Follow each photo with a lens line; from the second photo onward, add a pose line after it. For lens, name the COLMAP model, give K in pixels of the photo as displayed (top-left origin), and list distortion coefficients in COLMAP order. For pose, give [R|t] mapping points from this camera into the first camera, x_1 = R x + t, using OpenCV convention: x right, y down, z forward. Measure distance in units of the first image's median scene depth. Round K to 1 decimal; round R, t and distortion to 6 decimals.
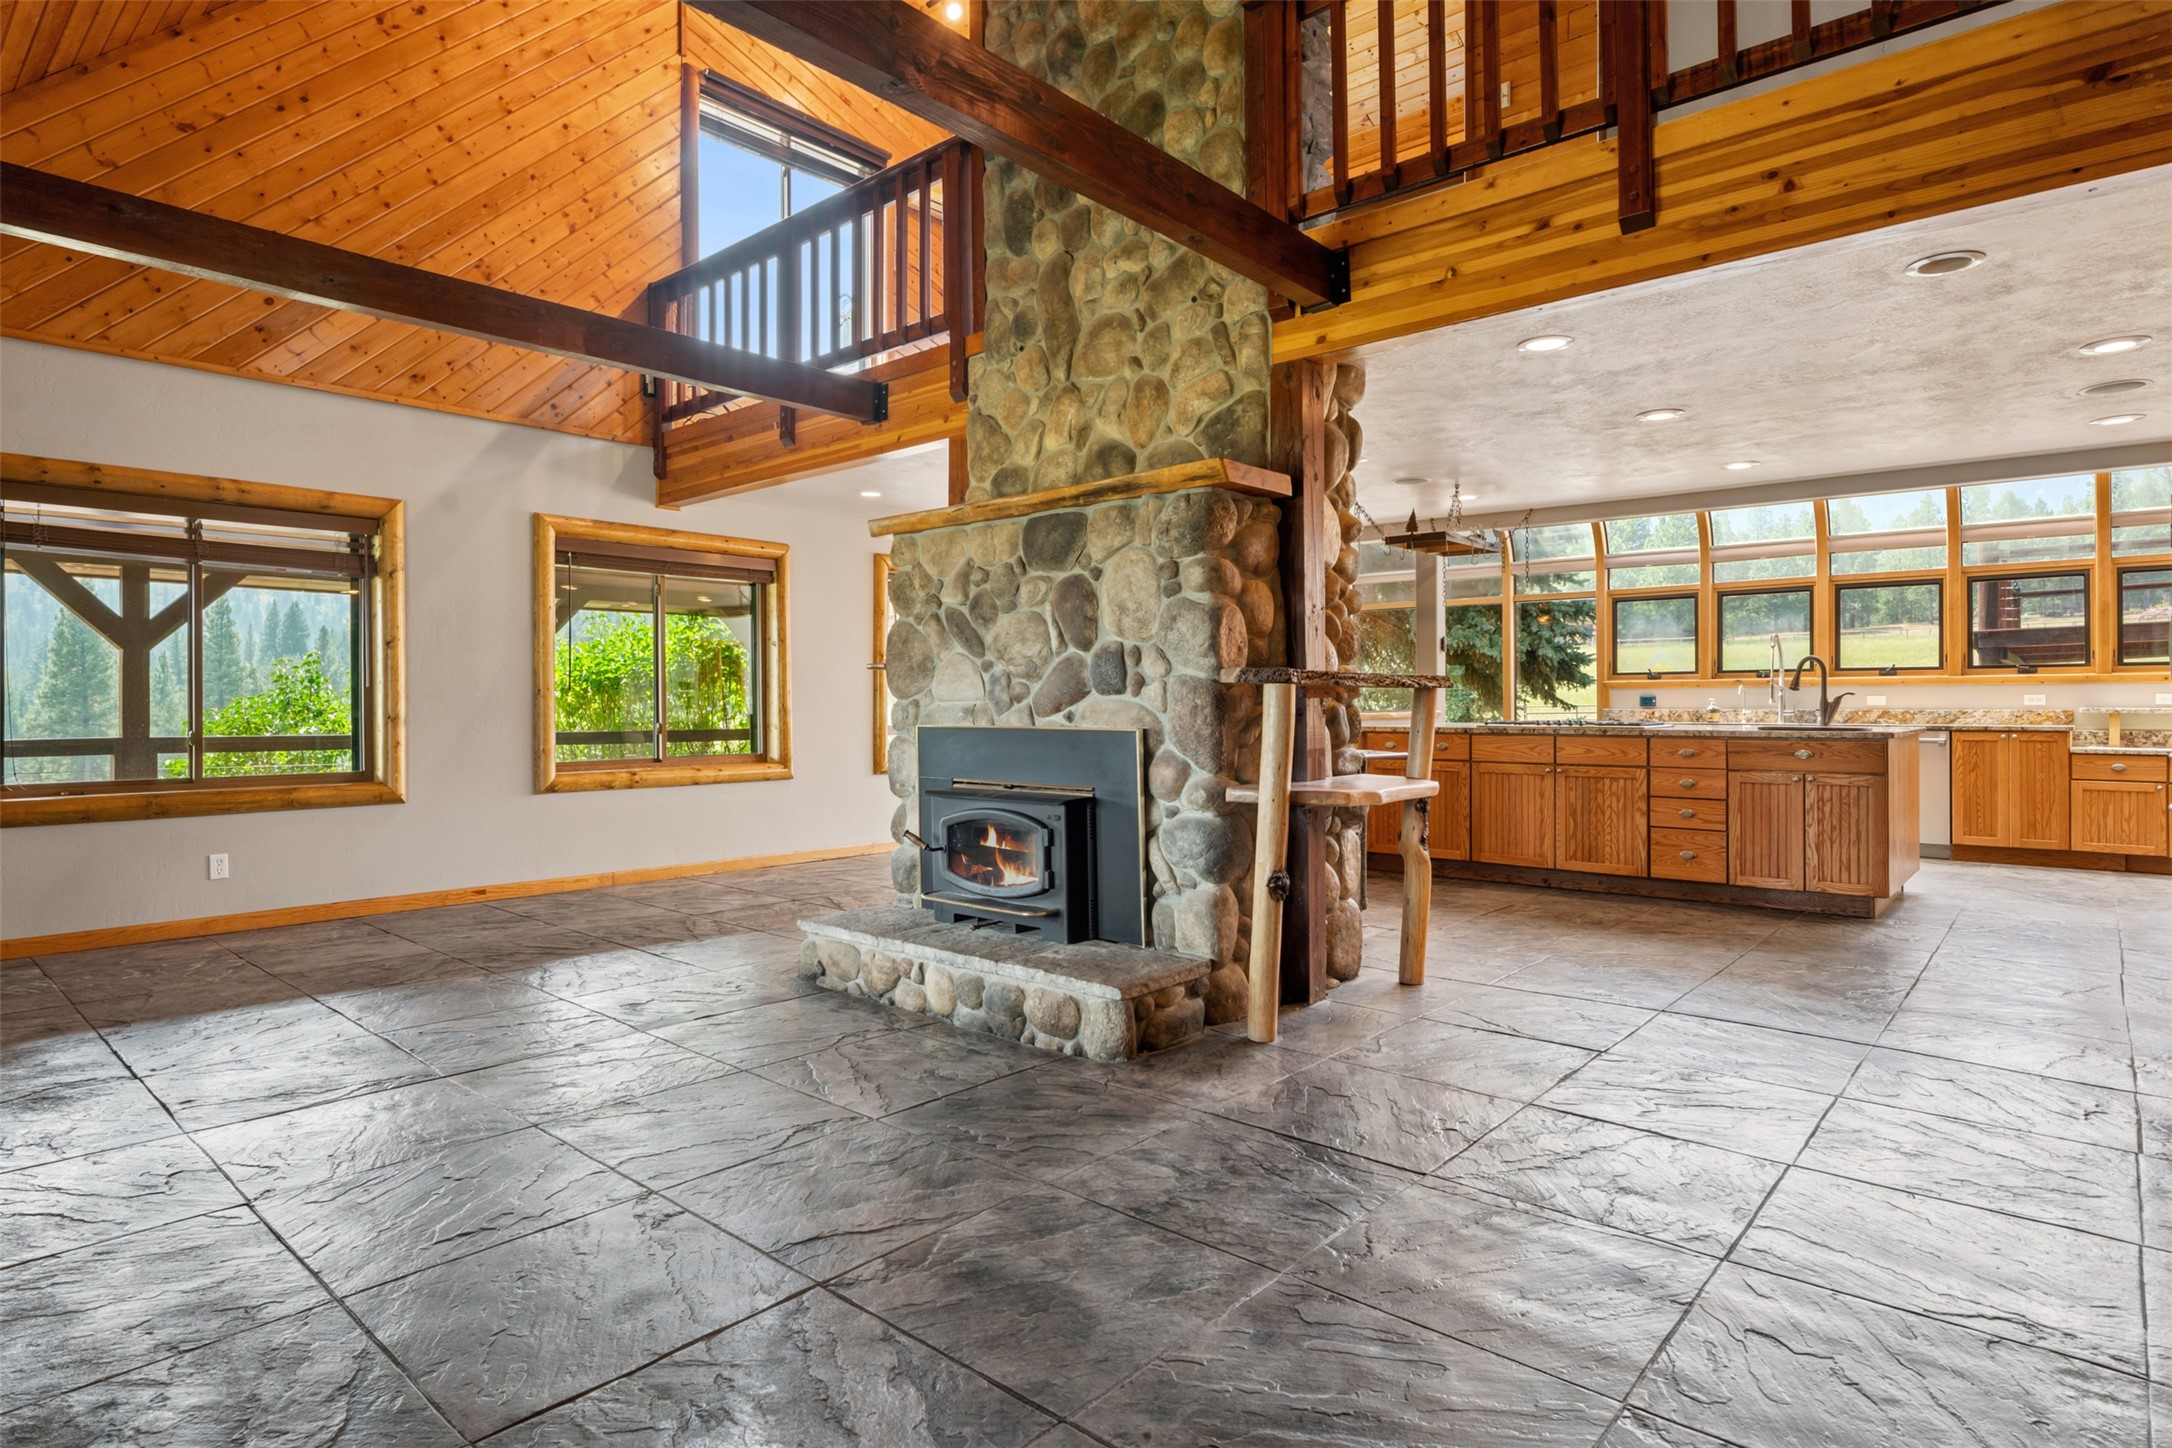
lens RADIAL K [[1191.5, 0, 1082.8], [0, 1191.5, 706.7], [0, 0, 1]] dist [-0.004519, -0.002502]
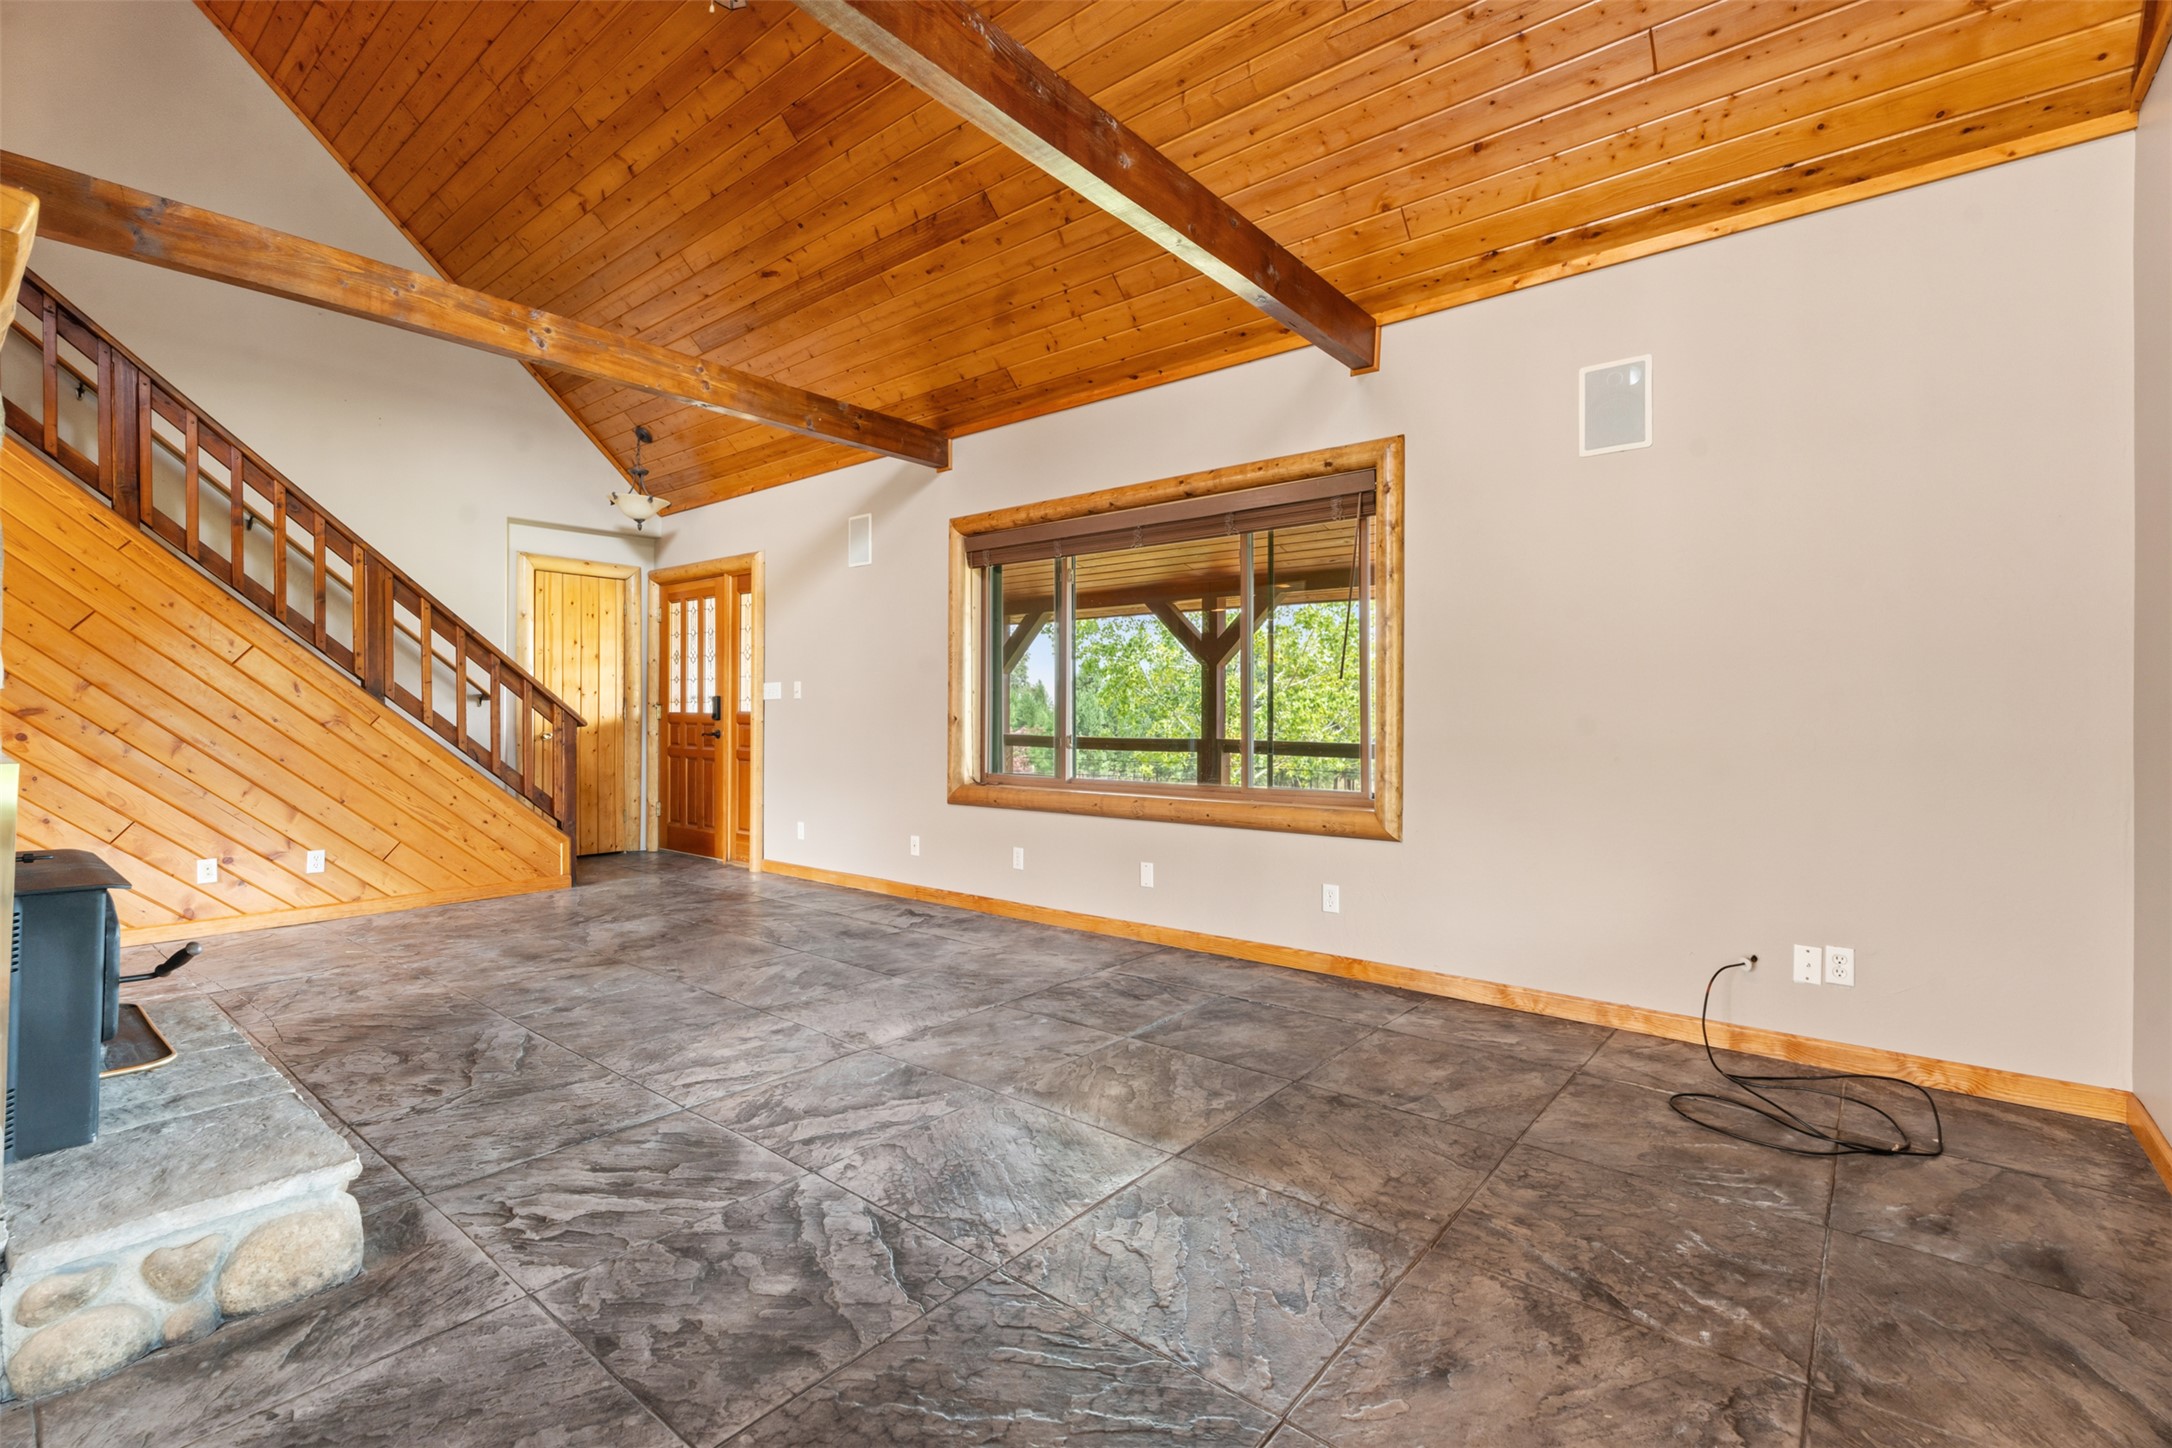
lens RADIAL K [[986.1, 0, 1037.9], [0, 986.1, 715.6], [0, 0, 1]] dist [-0.012328, -0.000368]
pose [[-0.999958, 0.001007, -0.009138, -0.334388], [0.000951, 0.999980, 0.006182, -0.002206], [0.009144, 0.006173, -0.999939, 0.916973]]
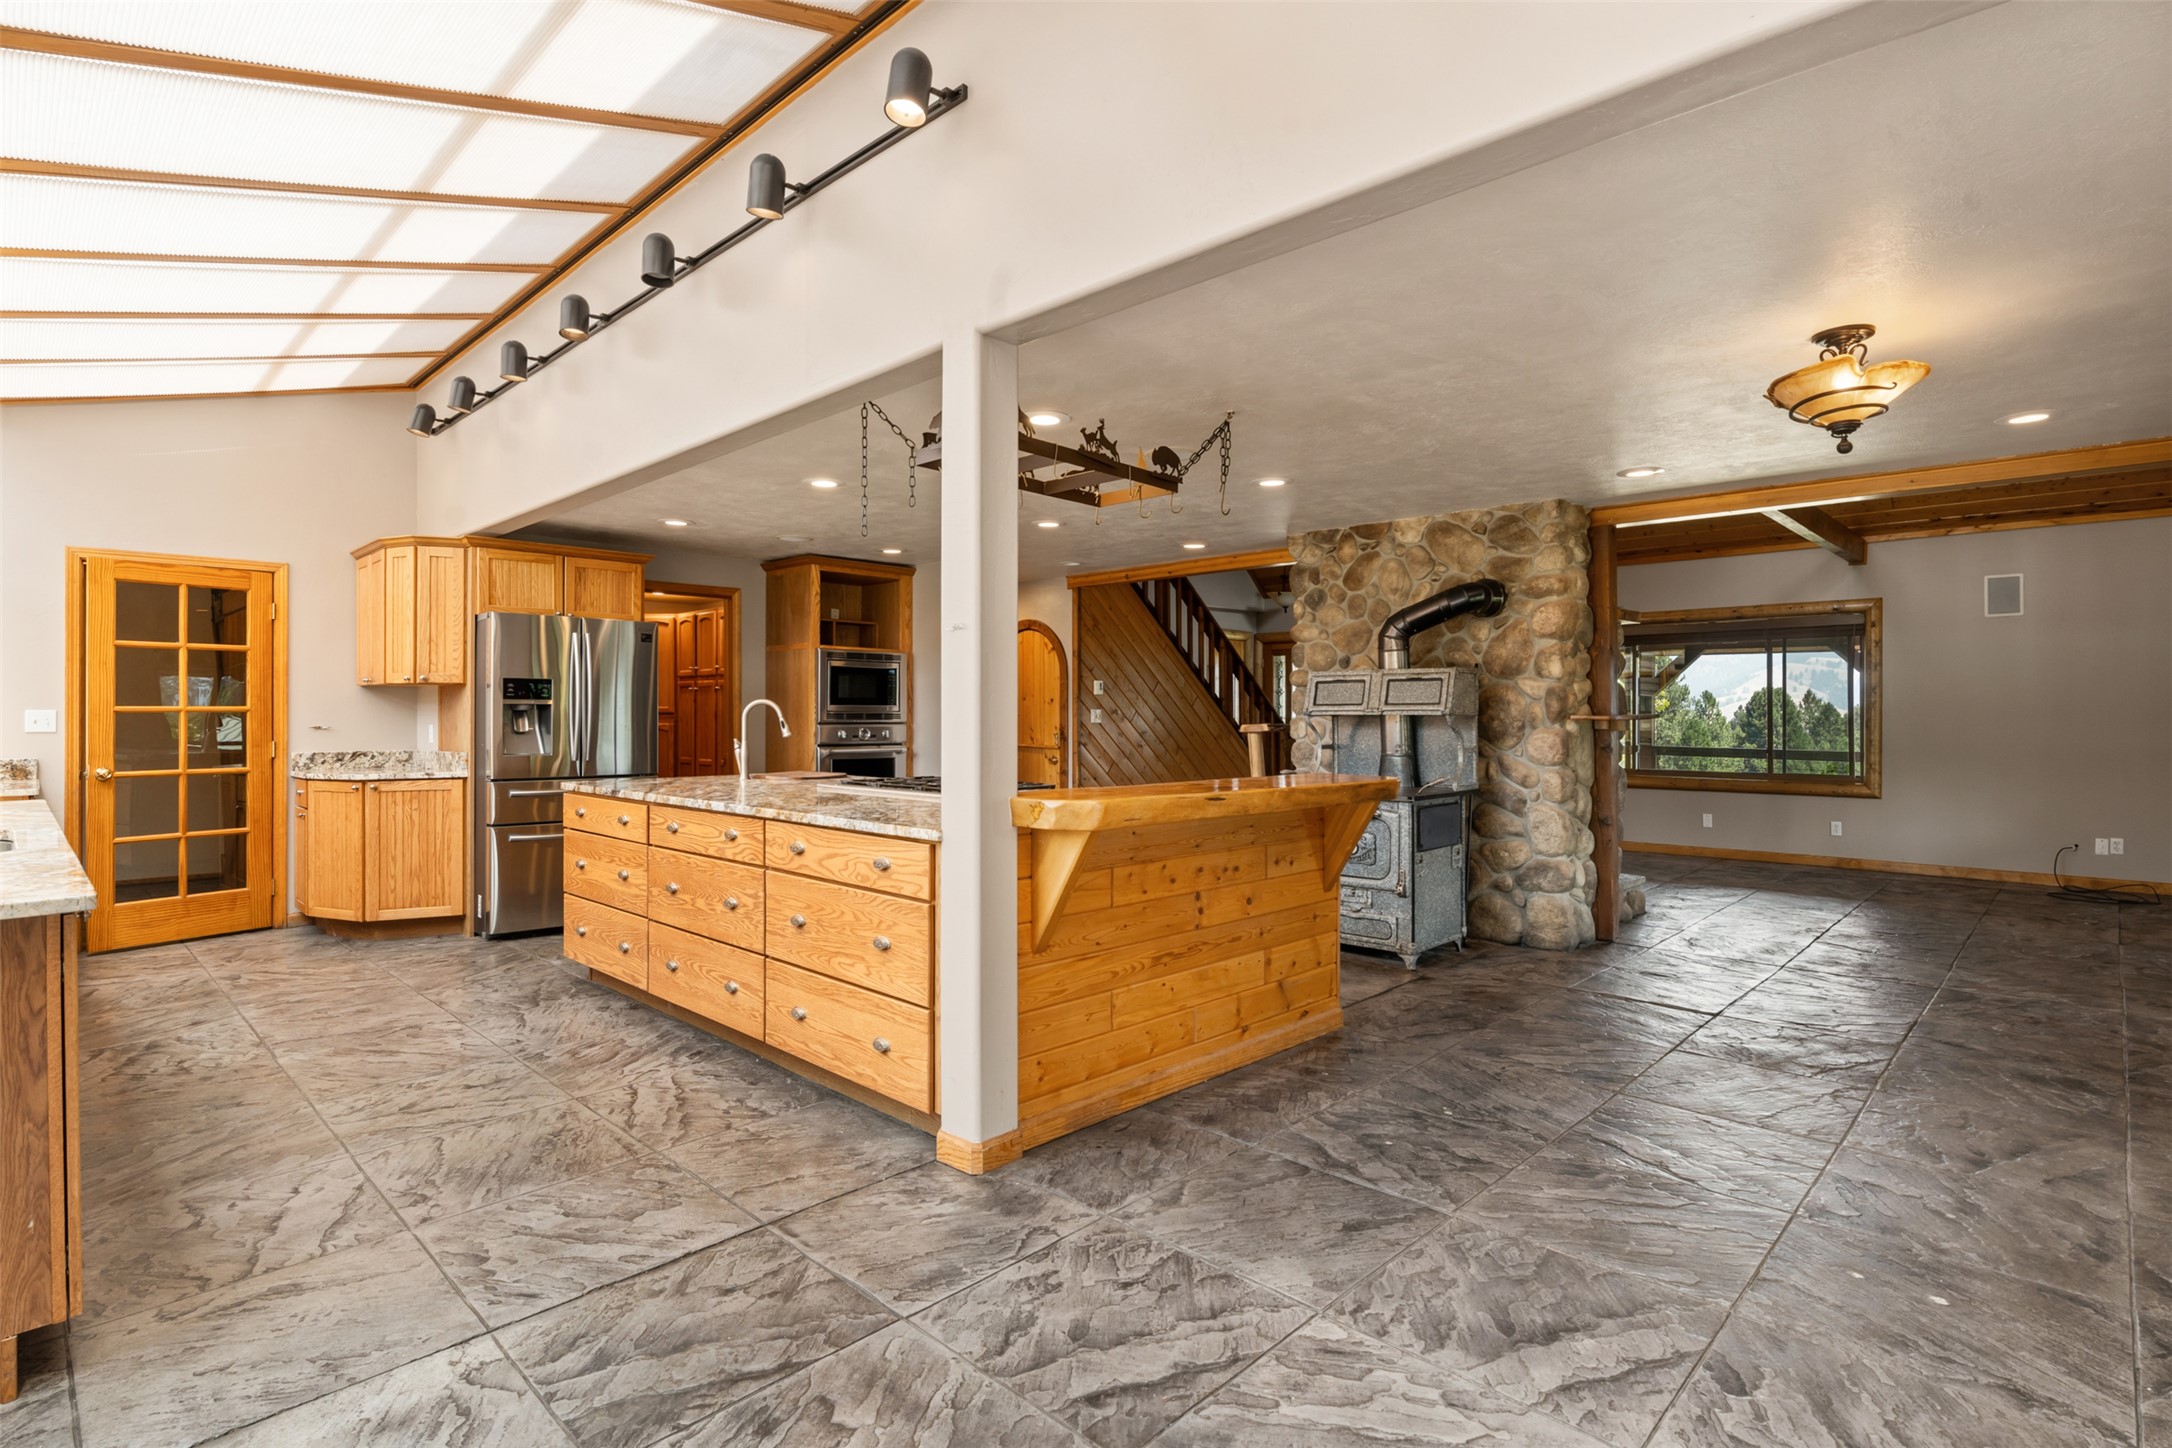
lens RADIAL K [[1053.3, 0, 1081.0], [0, 1053.3, 718.0], [0, 0, 1]] dist [-0.002752, -0.000766]
pose [[-0.998213, 0.002014, 0.059719, 0.283820], [0.002430, 0.999973, 0.006893, -0.030115], [-0.059703, 0.007026, -0.998191, 1.604598]]
